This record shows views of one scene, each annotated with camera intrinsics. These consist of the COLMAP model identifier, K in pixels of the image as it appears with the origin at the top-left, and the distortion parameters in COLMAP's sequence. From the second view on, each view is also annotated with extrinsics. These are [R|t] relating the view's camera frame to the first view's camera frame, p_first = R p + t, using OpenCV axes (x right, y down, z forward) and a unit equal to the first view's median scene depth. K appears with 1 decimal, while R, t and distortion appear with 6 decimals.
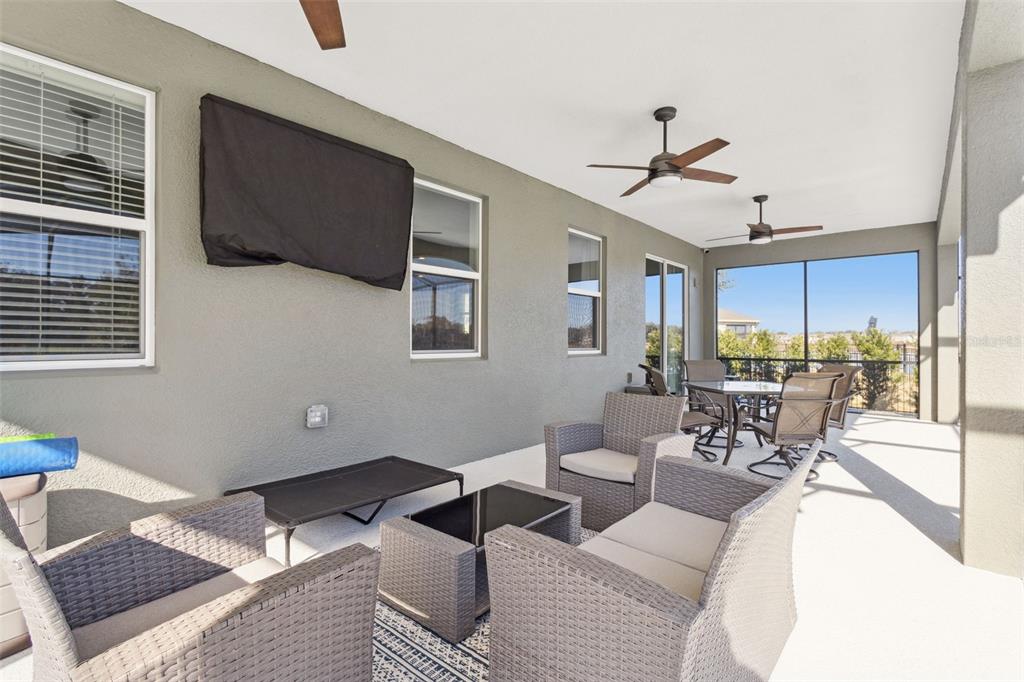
lens RADIAL K [[484.7, 0, 512.0], [0, 484.7, 341.0], [0, 0, 1]] dist [0.000411, 0.000407]
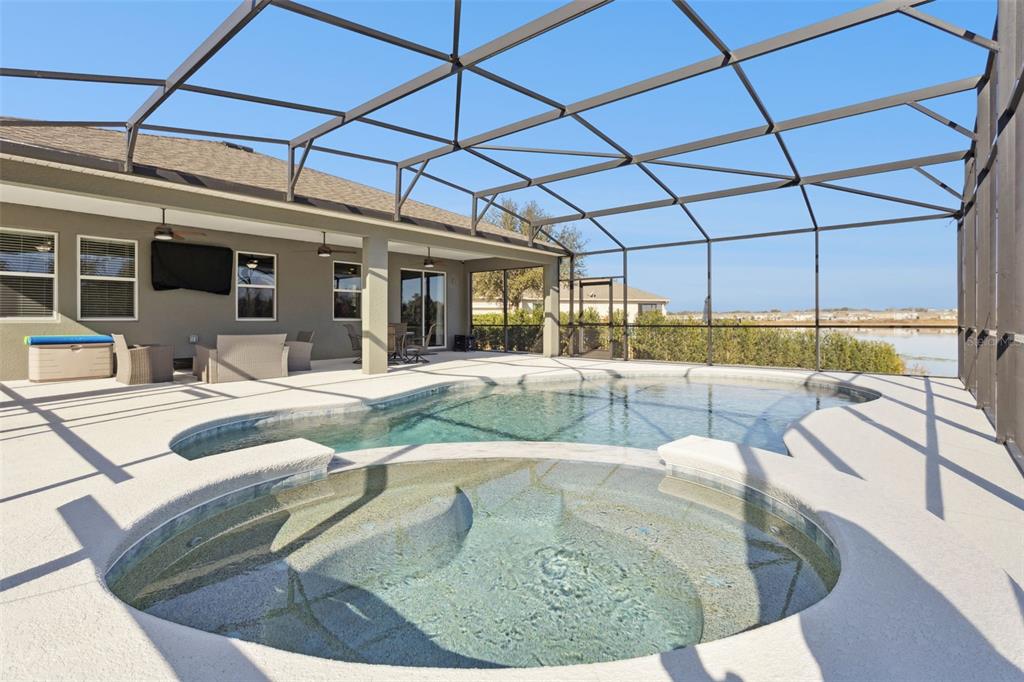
lens RADIAL K [[494.3, 0, 518.7], [0, 494.3, 322.2], [0, 0, 1]] dist [-0.003924, -0.000365]
pose [[0.999932, -0.009818, 0.006358, 1.817115], [0.009808, 0.999950, 0.001696, 0.076637], [-0.006375, -0.001634, 0.999978, -2.357175]]
